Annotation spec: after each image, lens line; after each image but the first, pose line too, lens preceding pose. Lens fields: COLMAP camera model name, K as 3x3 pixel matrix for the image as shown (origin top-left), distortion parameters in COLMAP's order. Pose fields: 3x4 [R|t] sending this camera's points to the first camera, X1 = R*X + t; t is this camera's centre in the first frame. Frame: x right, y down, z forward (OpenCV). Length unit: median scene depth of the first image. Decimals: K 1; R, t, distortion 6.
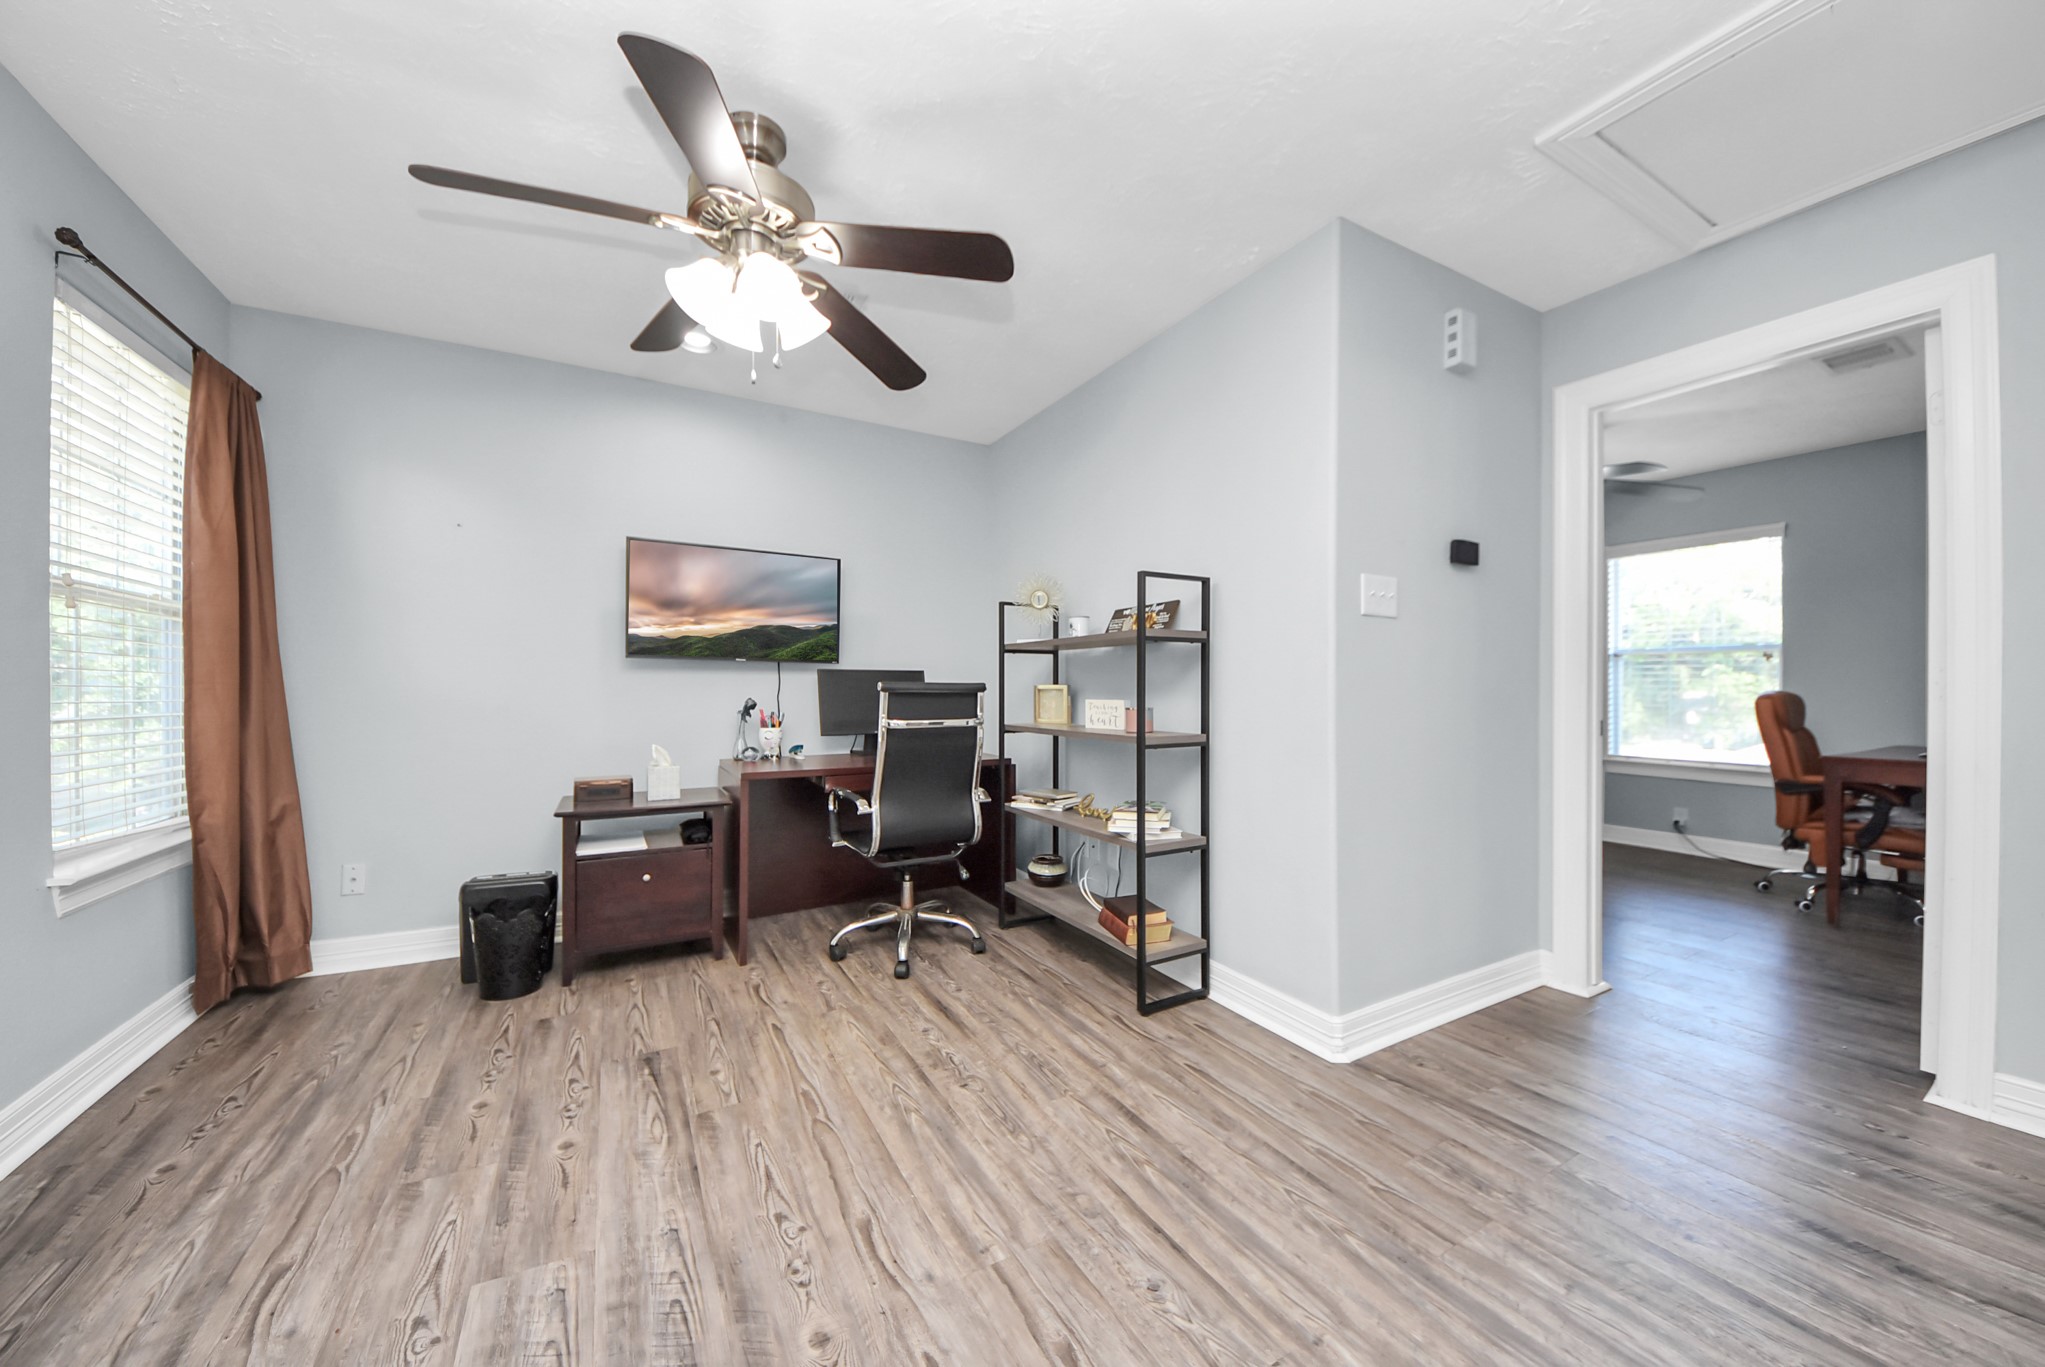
lens RADIAL K [[731.5, 0, 1020.9], [0, 731.5, 696.7], [0, 0, 1]] dist [-0.001284, -0.000337]
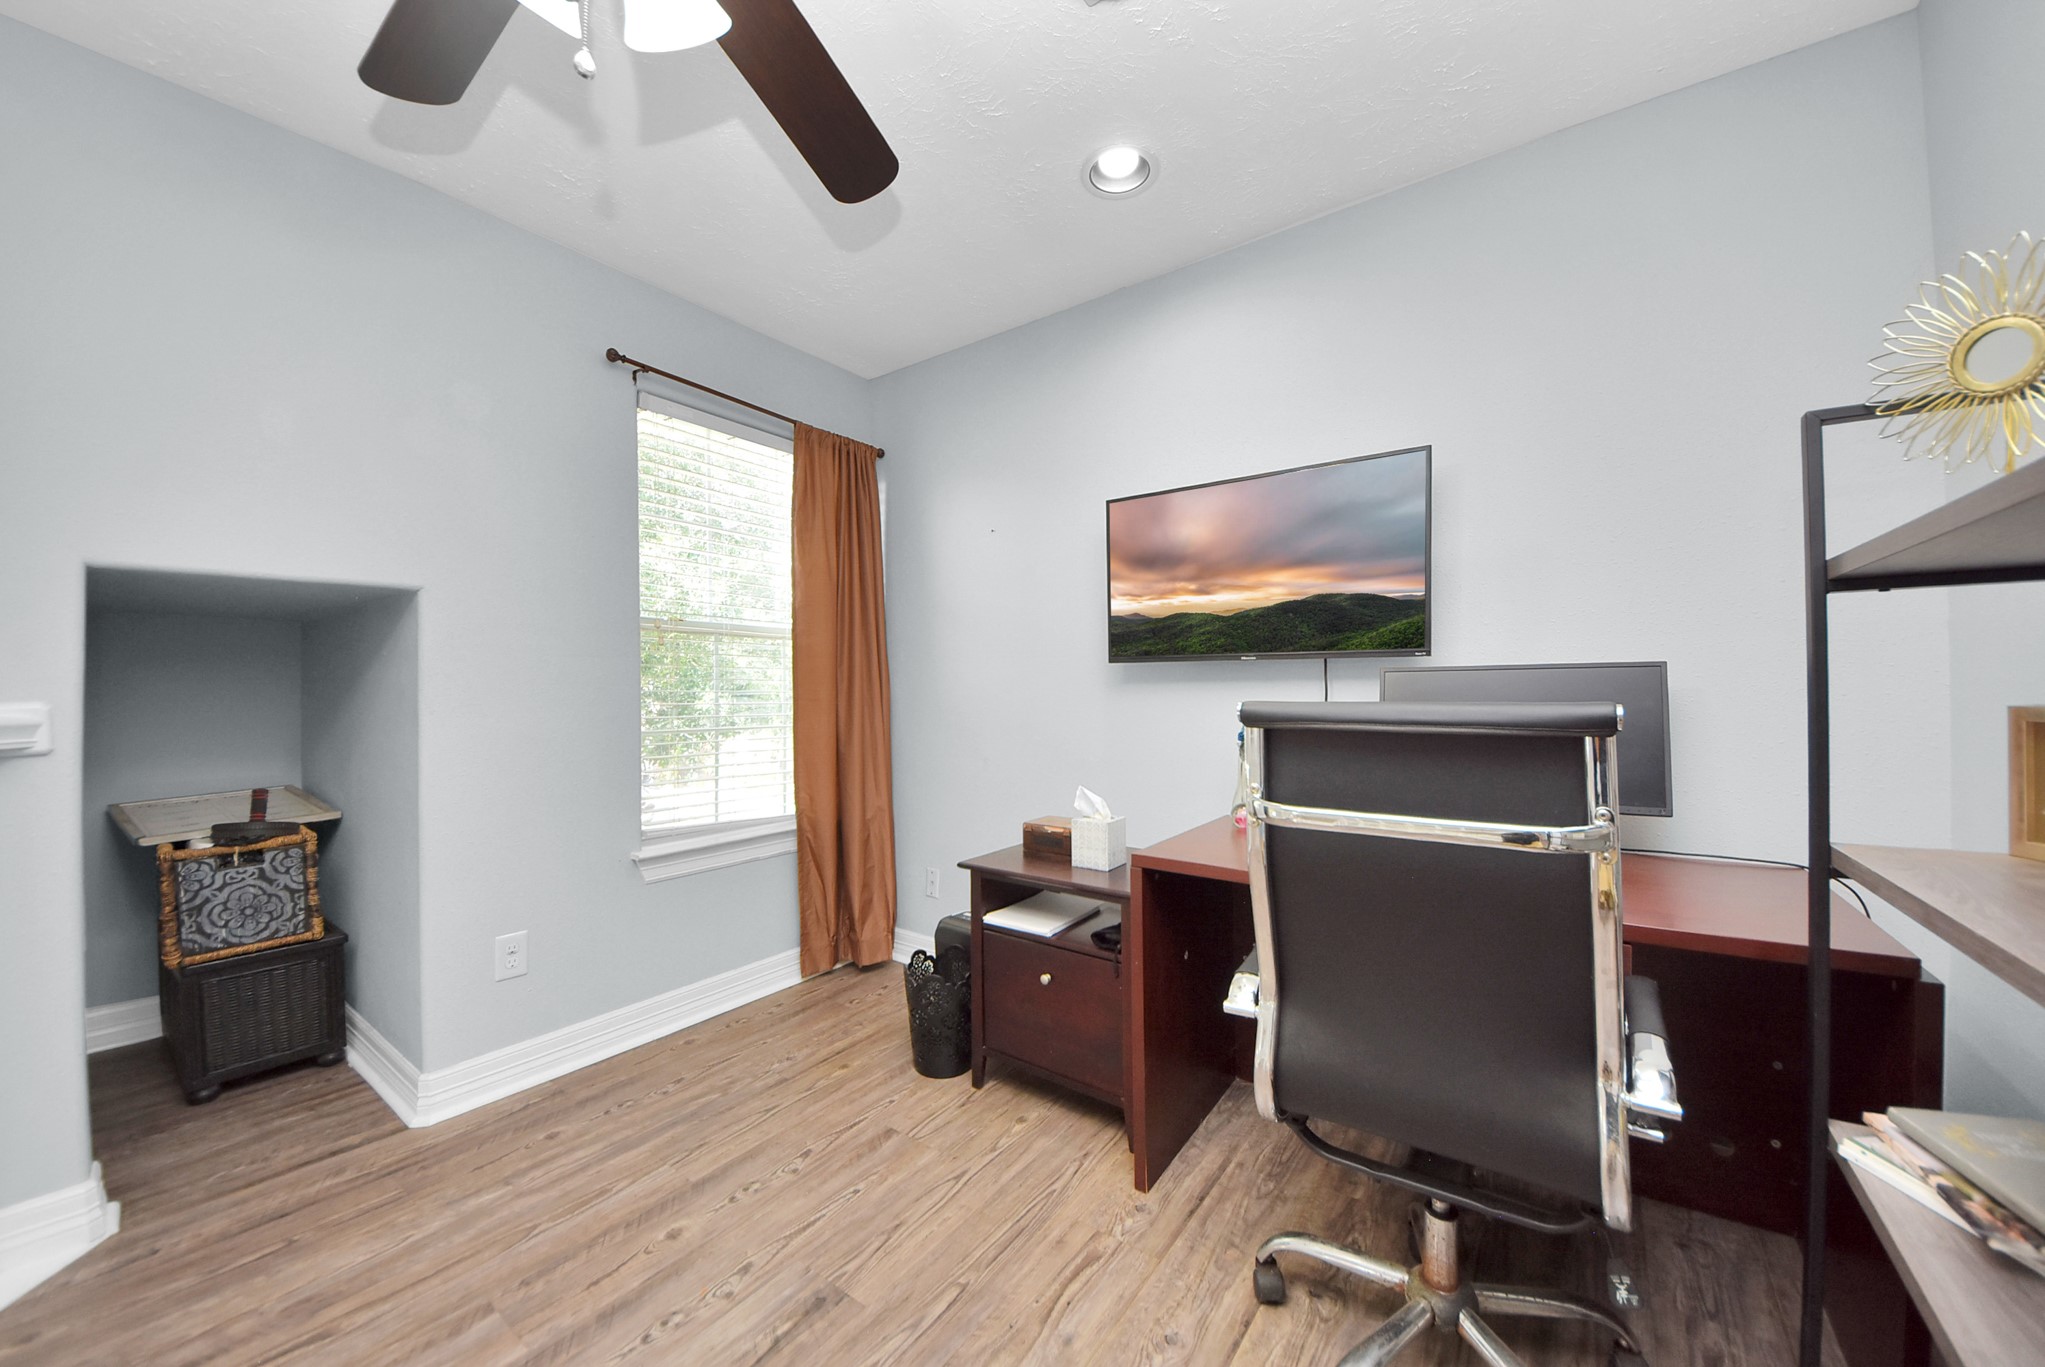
lens RADIAL K [[728.3, 0, 1051.9], [0, 728.3, 691.2], [0, 0, 1]] dist [0.034781, -0.021797]
pose [[0.426861, -0.004364, -0.904307, 0.141410], [-0.000743, 0.999986, -0.005177, -0.027963], [0.904317, 0.002882, 0.426852, 0.819486]]
